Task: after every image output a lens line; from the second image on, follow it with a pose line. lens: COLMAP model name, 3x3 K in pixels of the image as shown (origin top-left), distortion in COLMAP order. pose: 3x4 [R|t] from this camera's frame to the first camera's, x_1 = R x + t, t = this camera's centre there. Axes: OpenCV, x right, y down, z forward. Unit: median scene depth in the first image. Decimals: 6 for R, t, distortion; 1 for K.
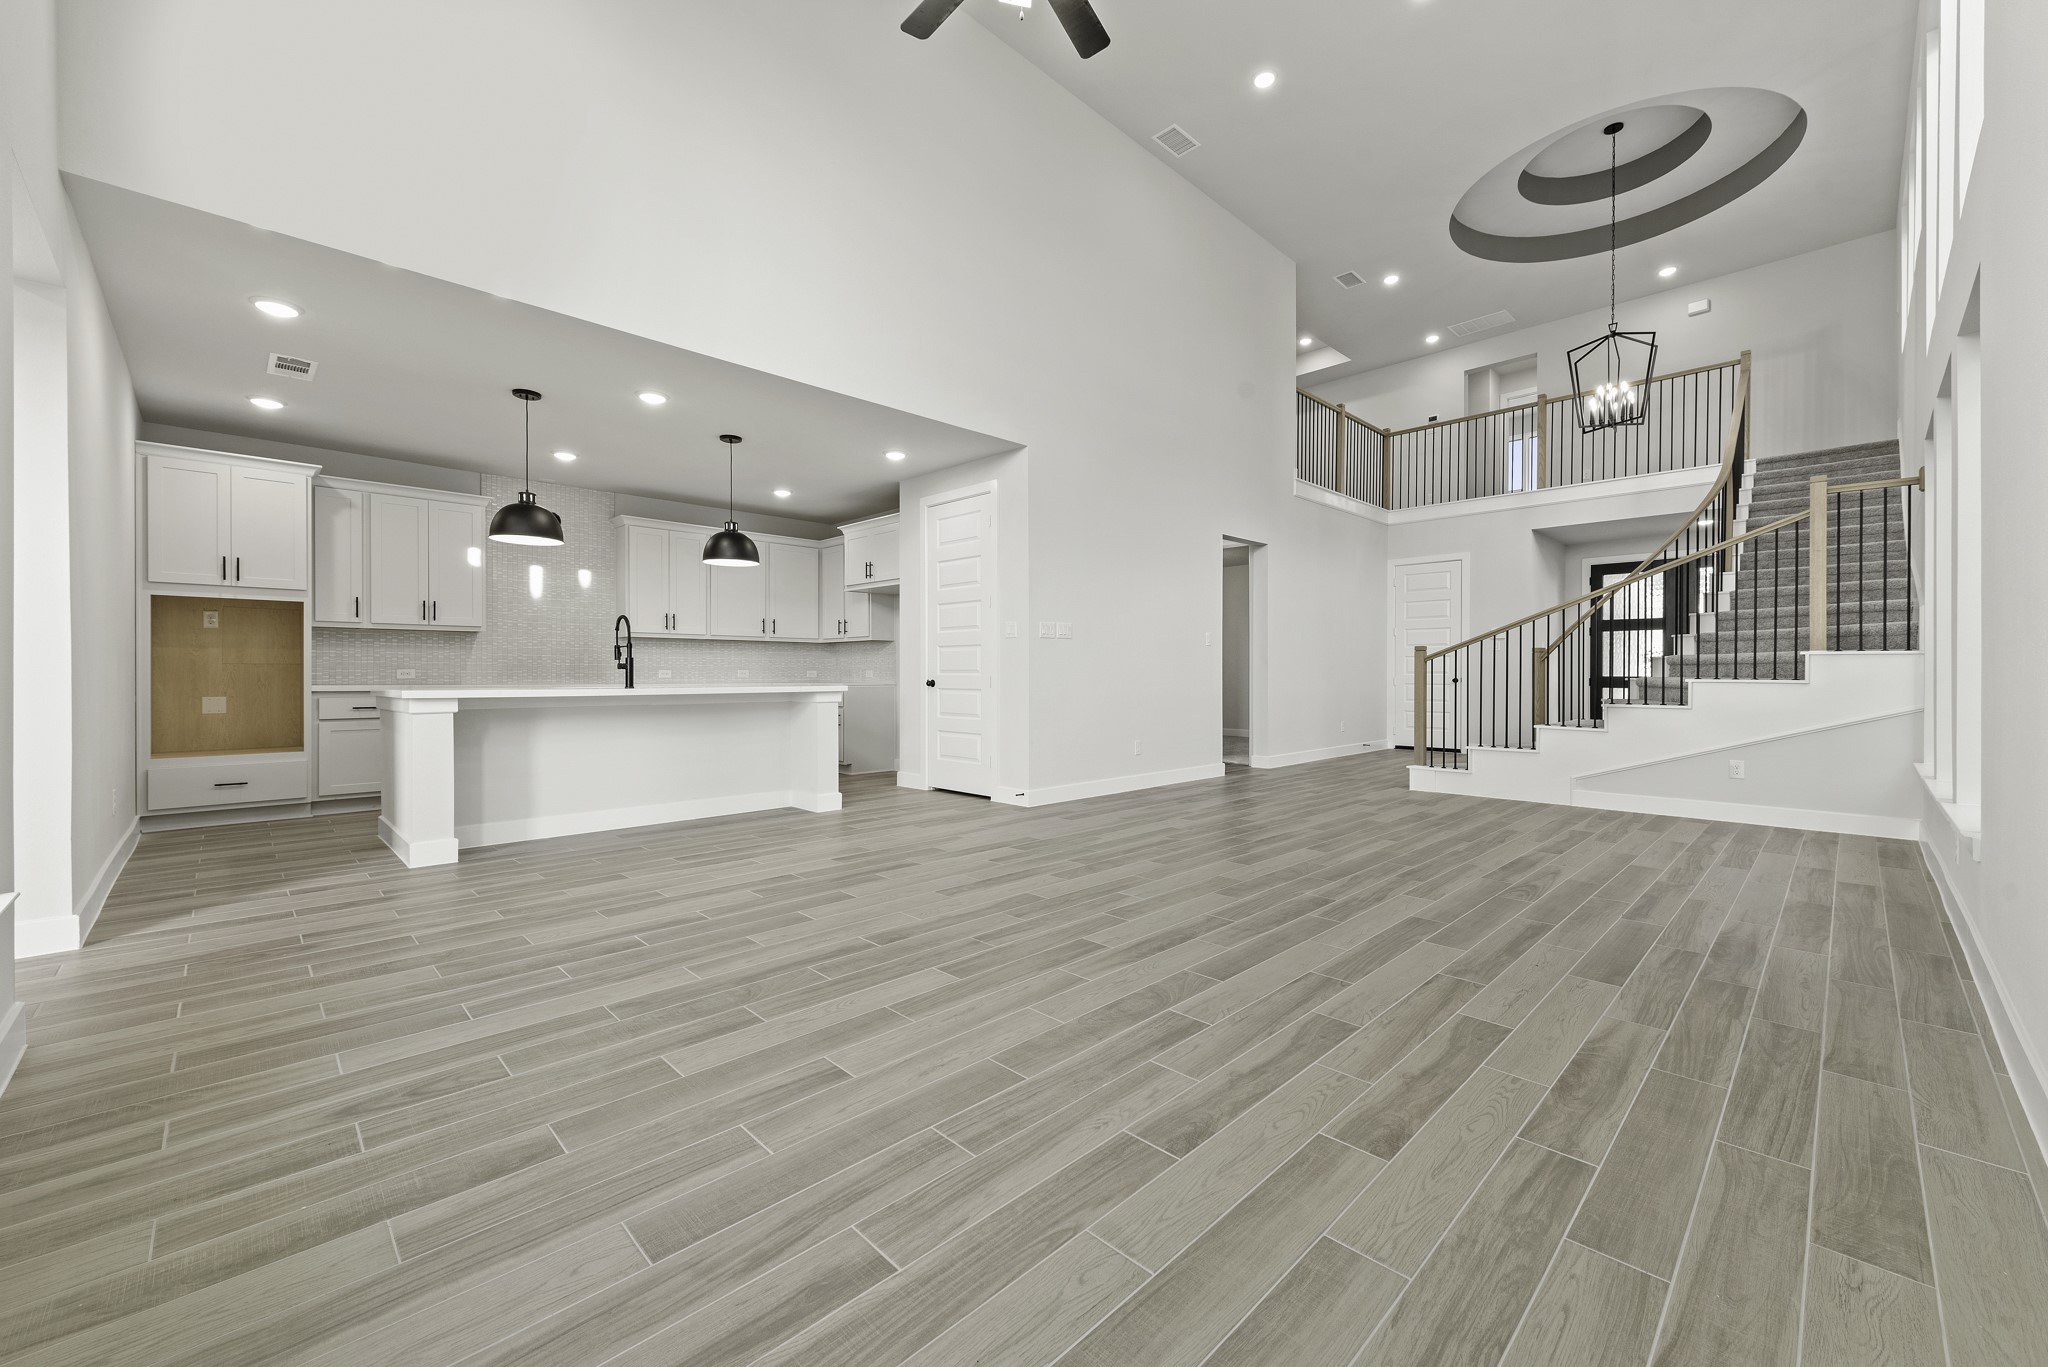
lens RADIAL K [[796.9, 0, 1027.1], [0, 796.9, 671.7], [0, 0, 1]] dist [0.014995, -0.006259]
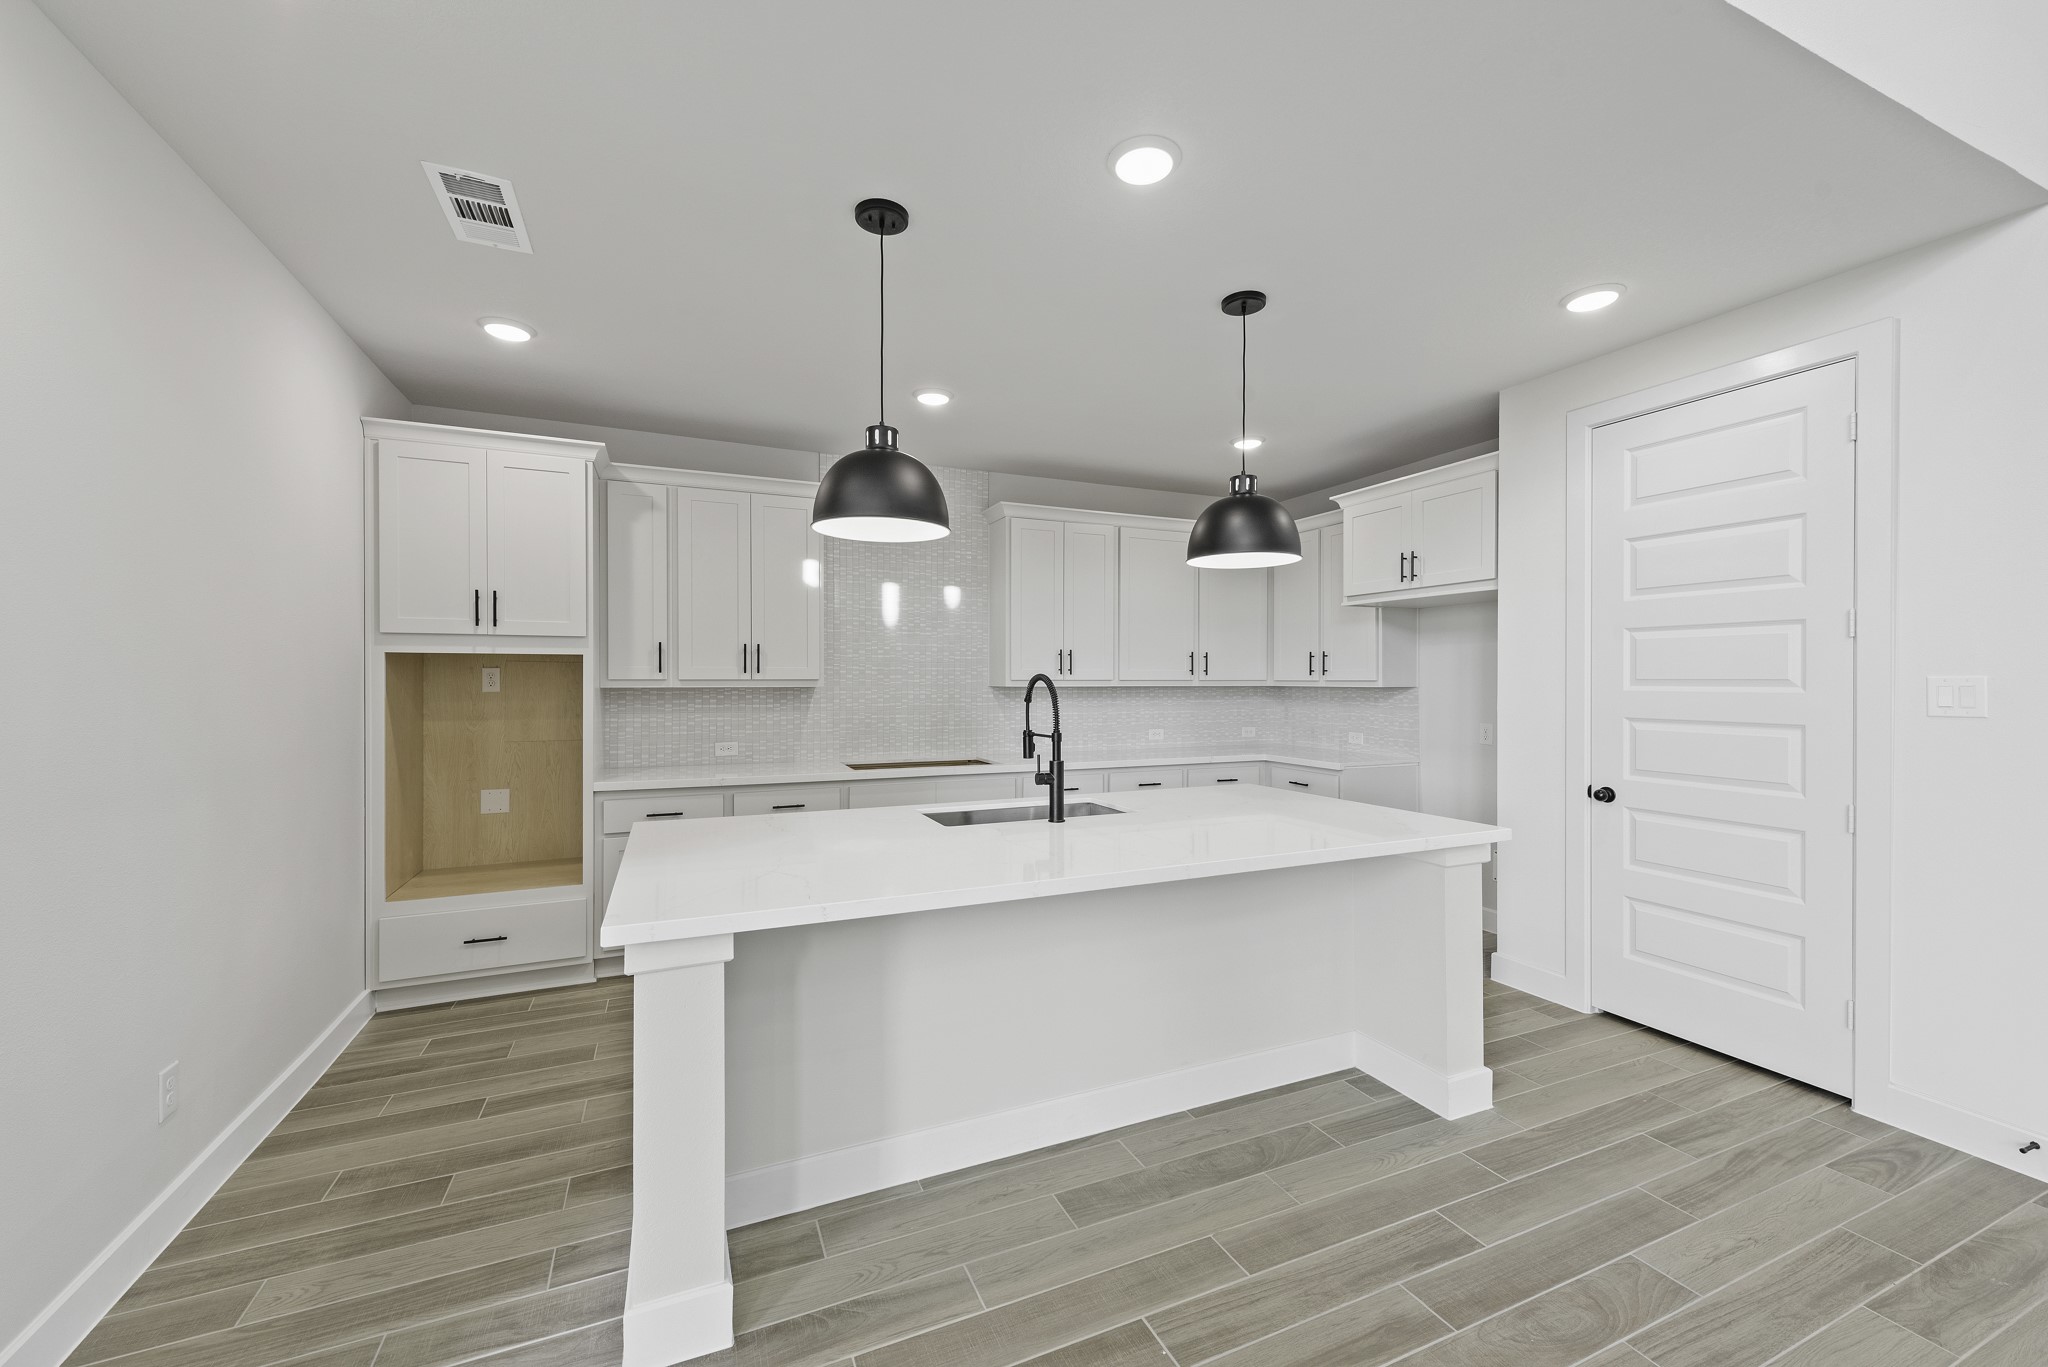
lens RADIAL K [[796.9, 0, 1027.1], [0, 796.9, 671.7], [0, 0, 1]] dist [0.014995, -0.006259]
pose [[0.933424, -0.002675, -0.358766, -0.322645], [0.000182, 0.999976, -0.006981, -0.066658], [0.358776, 0.006451, 0.933402, 0.508739]]
